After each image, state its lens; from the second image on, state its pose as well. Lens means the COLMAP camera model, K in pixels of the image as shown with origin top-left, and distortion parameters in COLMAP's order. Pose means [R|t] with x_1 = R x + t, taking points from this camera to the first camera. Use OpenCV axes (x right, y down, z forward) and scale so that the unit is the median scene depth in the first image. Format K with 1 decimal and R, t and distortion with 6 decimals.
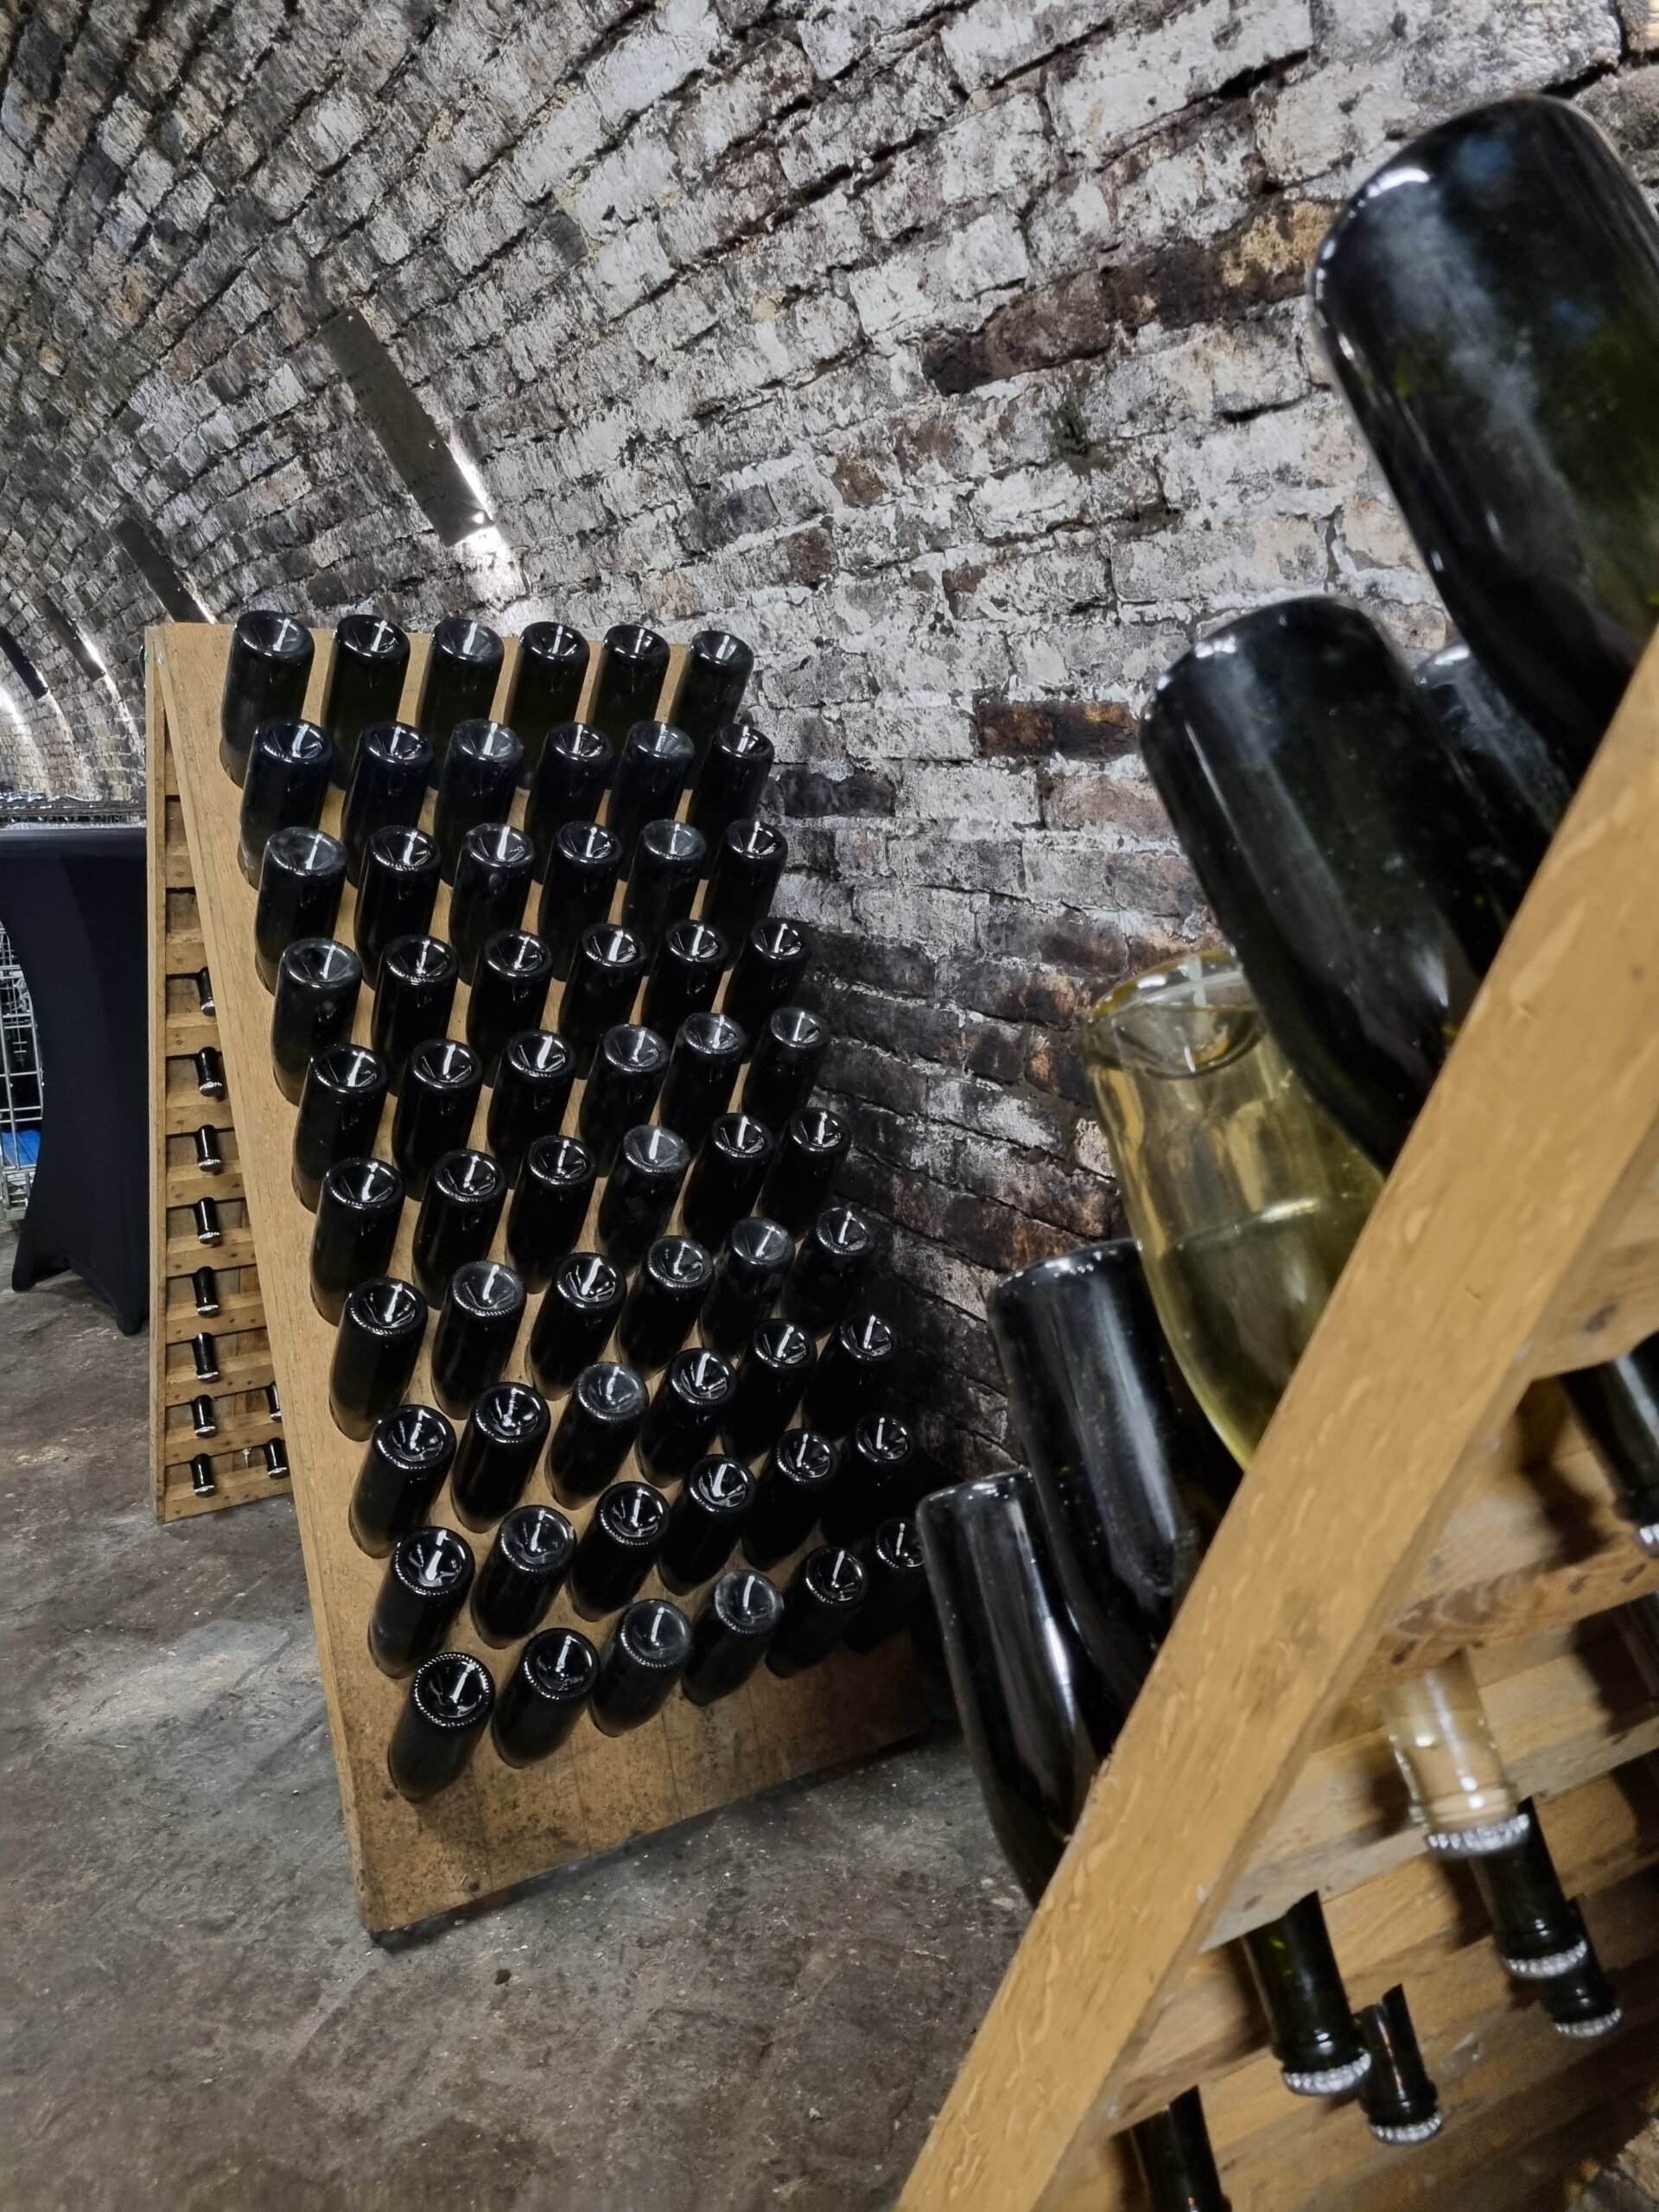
lens RADIAL K [[1651.3, 0, 827.7], [0, 1651.3, 1112.6], [0, 0, 1]] dist [0.050978, -0.039914]
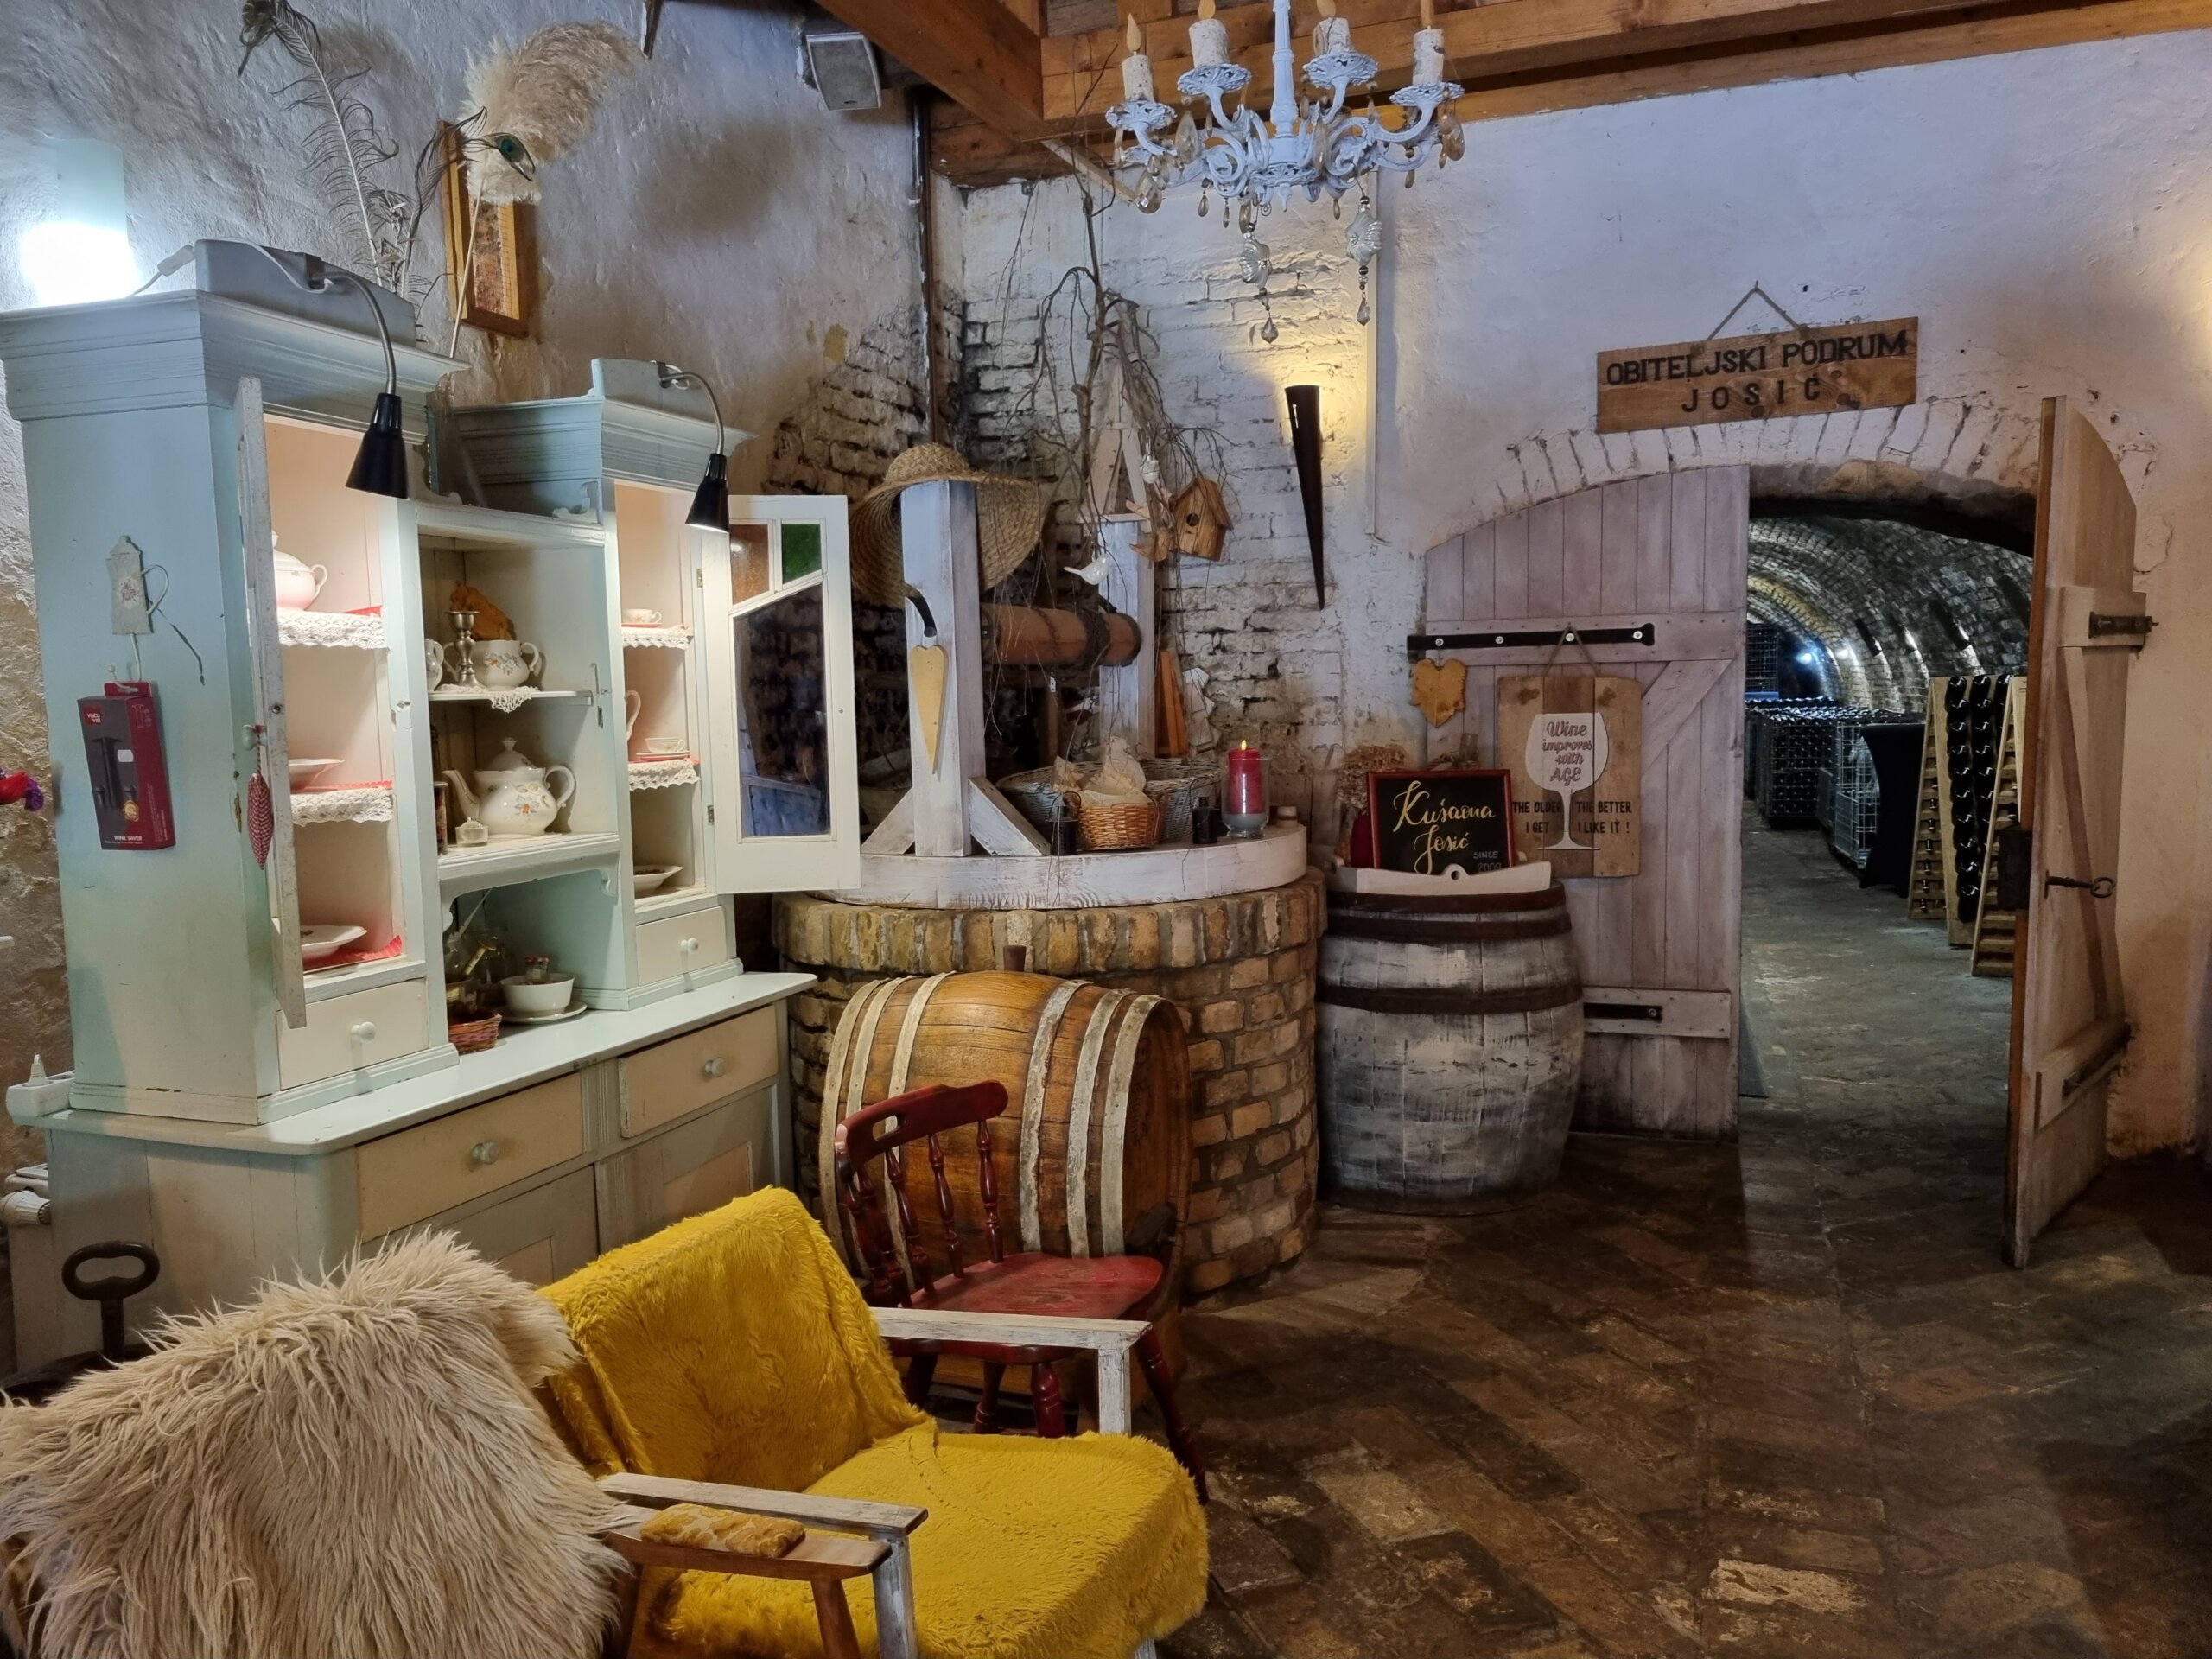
lens RADIAL K [[1651.3, 0, 1104.0], [0, 1651.3, 839.1], [0, 0, 1]] dist [0.050978, -0.039914]
pose [[0.664479, 0.050203, -0.745619, 0.398291], [-0.127750, 0.990685, -0.047144, 0.169087], [0.736307, 0.126579, 0.664703, -0.957999]]
